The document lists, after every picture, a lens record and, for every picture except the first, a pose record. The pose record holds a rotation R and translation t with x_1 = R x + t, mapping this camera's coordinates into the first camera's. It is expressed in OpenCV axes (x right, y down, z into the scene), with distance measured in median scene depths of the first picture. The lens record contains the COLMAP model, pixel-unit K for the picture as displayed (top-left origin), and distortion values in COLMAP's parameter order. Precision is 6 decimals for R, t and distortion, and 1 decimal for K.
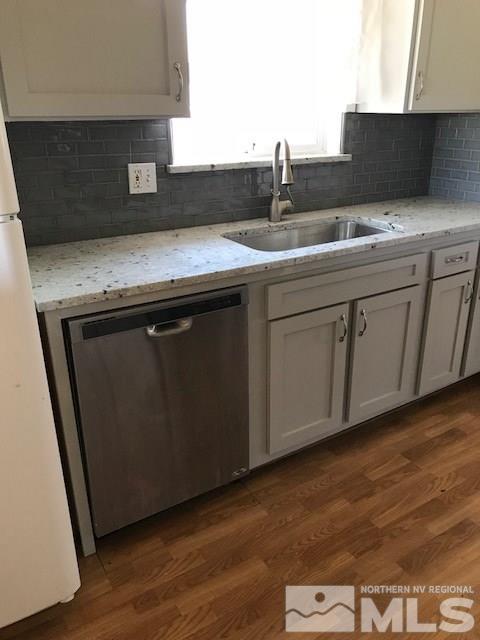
lens RADIAL K [[524.5, 0, 237.5], [0, 524.5, 324.0], [0, 0, 1]] dist [0.012367, -0.022904]
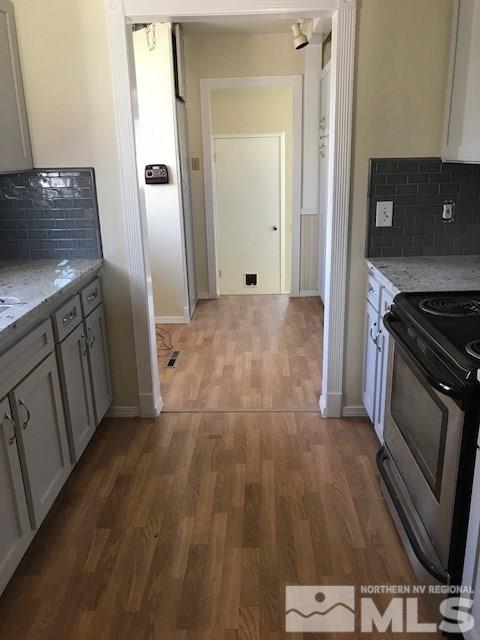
lens RADIAL K [[524.5, 0, 241.5], [0, 524.5, 317.7], [0, 0, 1]] dist [0.012367, -0.022904]
pose [[0.550147, -0.251252, 0.796373, -0.207872], [0.329602, 0.941568, 0.069367, -0.088727], [-0.767268, 0.224324, 0.600814, 0.167928]]
